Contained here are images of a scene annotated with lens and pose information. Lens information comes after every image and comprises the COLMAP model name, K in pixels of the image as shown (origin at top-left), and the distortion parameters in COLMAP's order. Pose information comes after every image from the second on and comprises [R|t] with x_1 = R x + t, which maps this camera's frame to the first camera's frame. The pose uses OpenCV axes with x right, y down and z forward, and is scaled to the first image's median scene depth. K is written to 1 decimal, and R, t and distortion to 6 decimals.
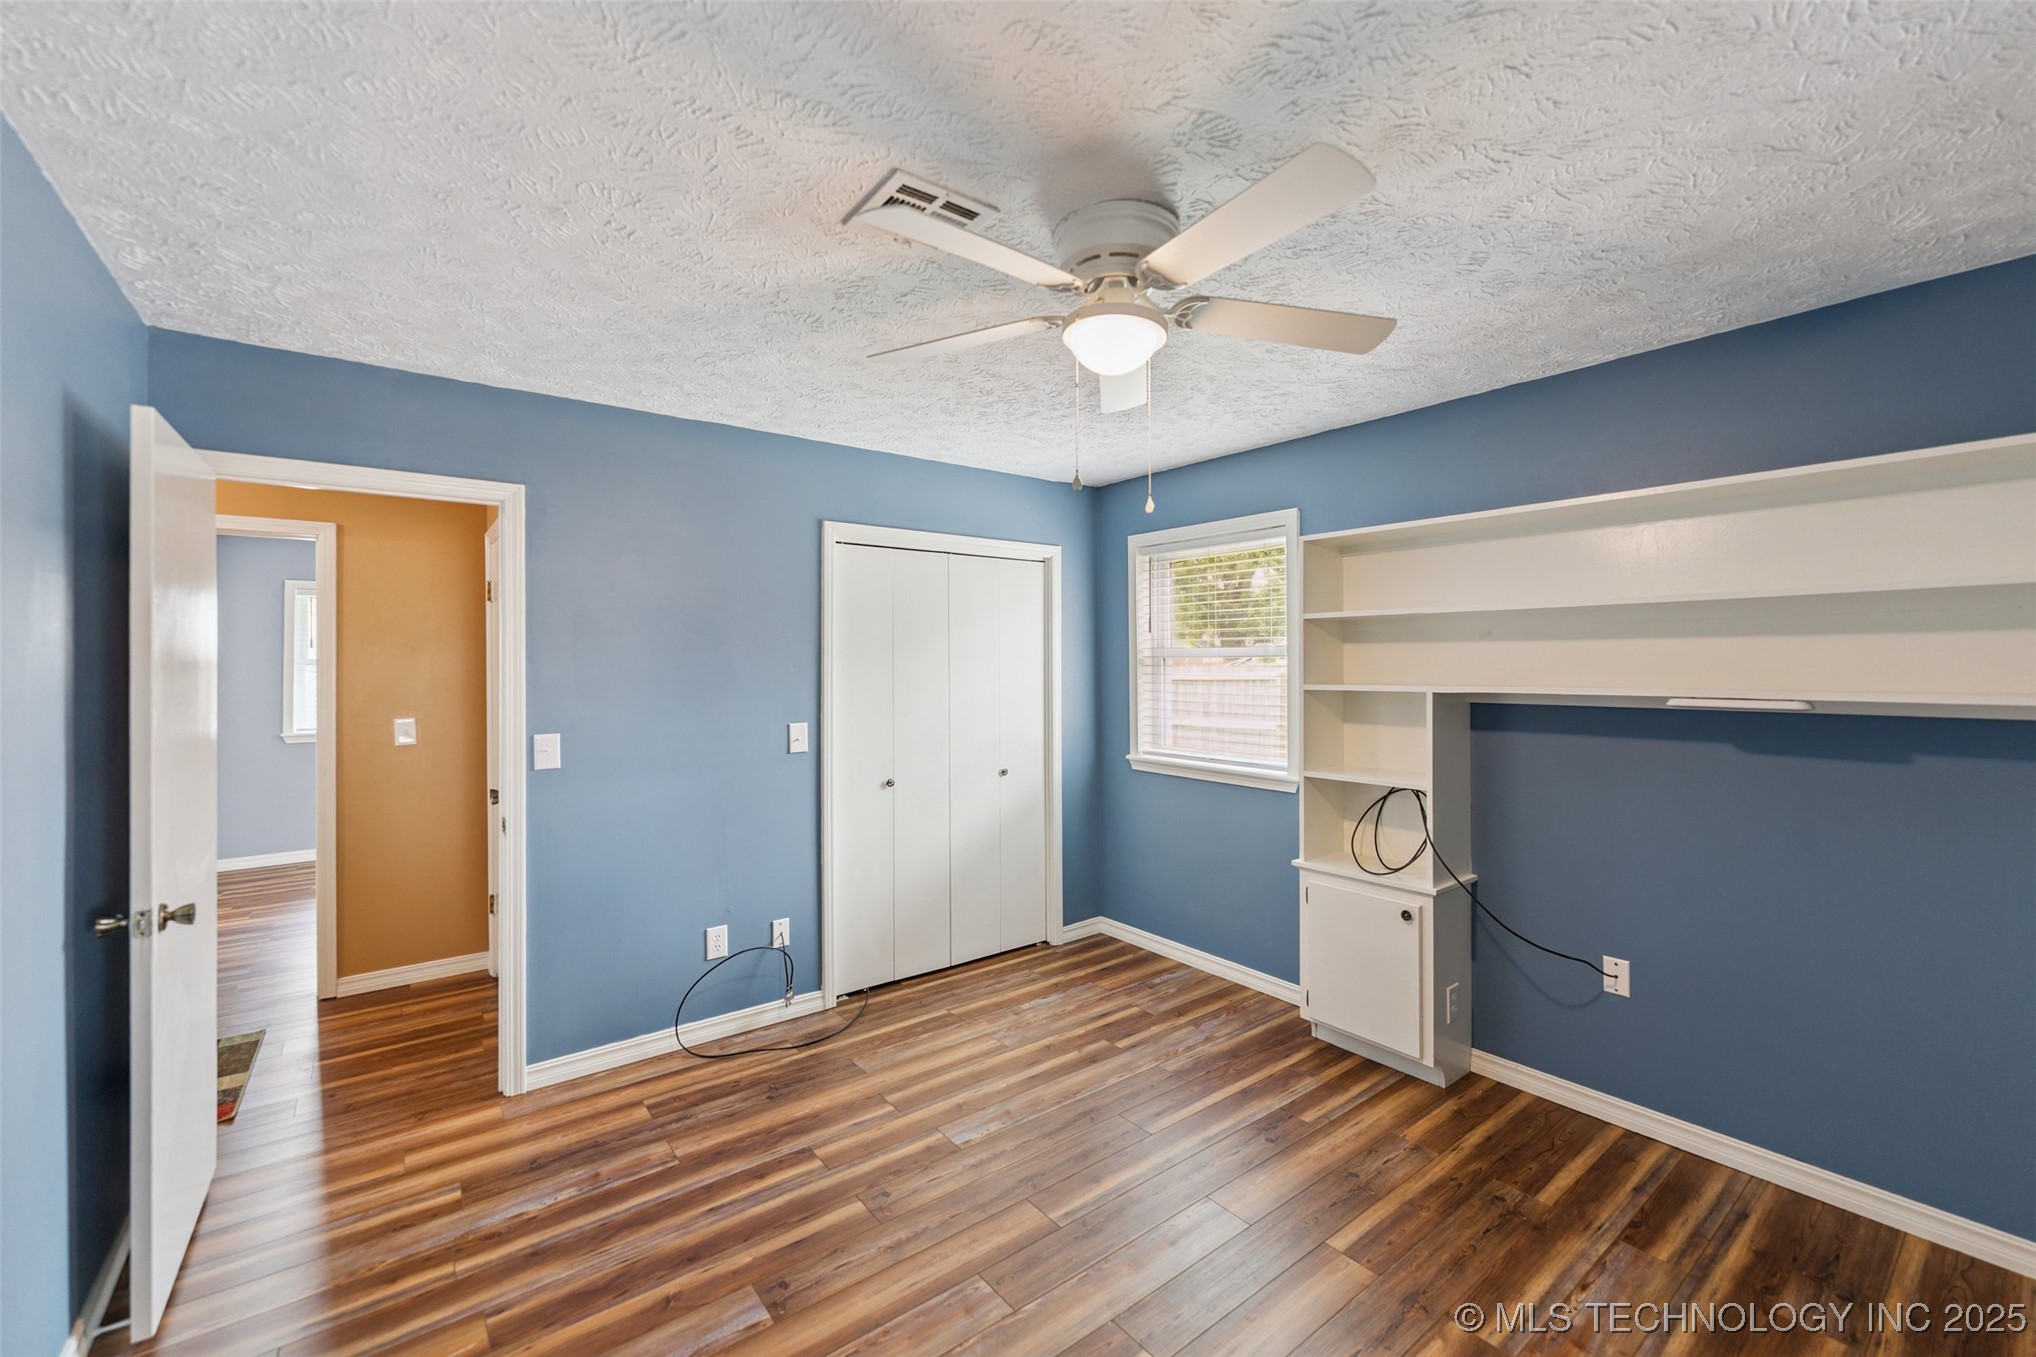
lens RADIAL K [[825.5, 0, 1008.9], [0, 825.5, 664.0], [0, 0, 1]] dist [0.000346, -0.000262]
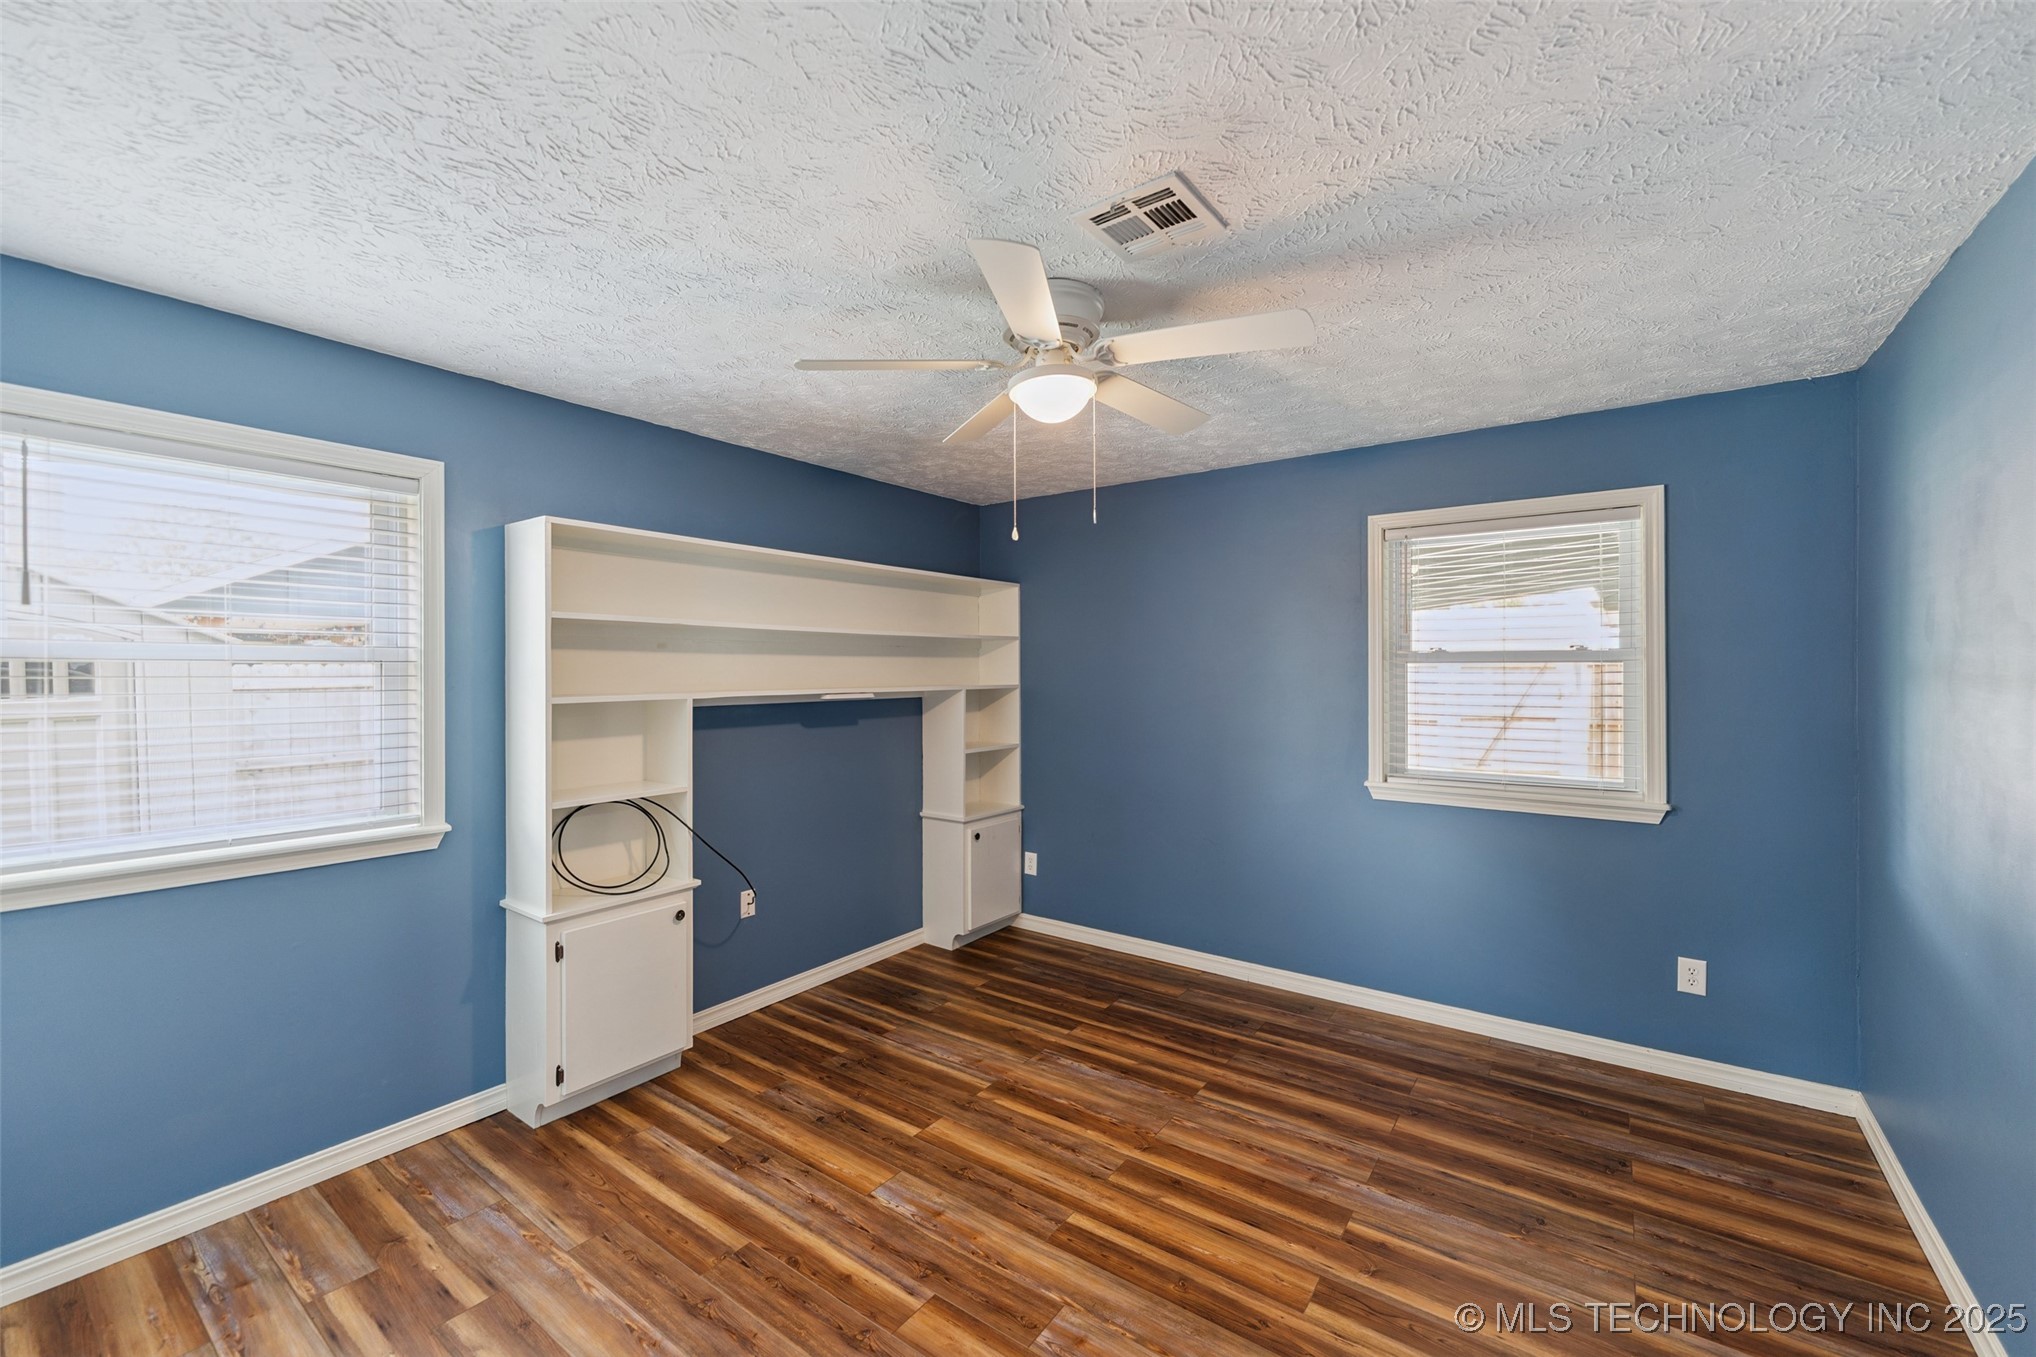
lens RADIAL K [[825.5, 0, 1008.9], [0, 825.5, 664.0], [0, 0, 1]] dist [0.000346, -0.000262]
pose [[-0.279196, 0.008587, 0.960196, -0.697924], [0.003483, 0.999962, -0.007930, -0.002265], [-0.960228, 0.001130, -0.279216, 0.979022]]
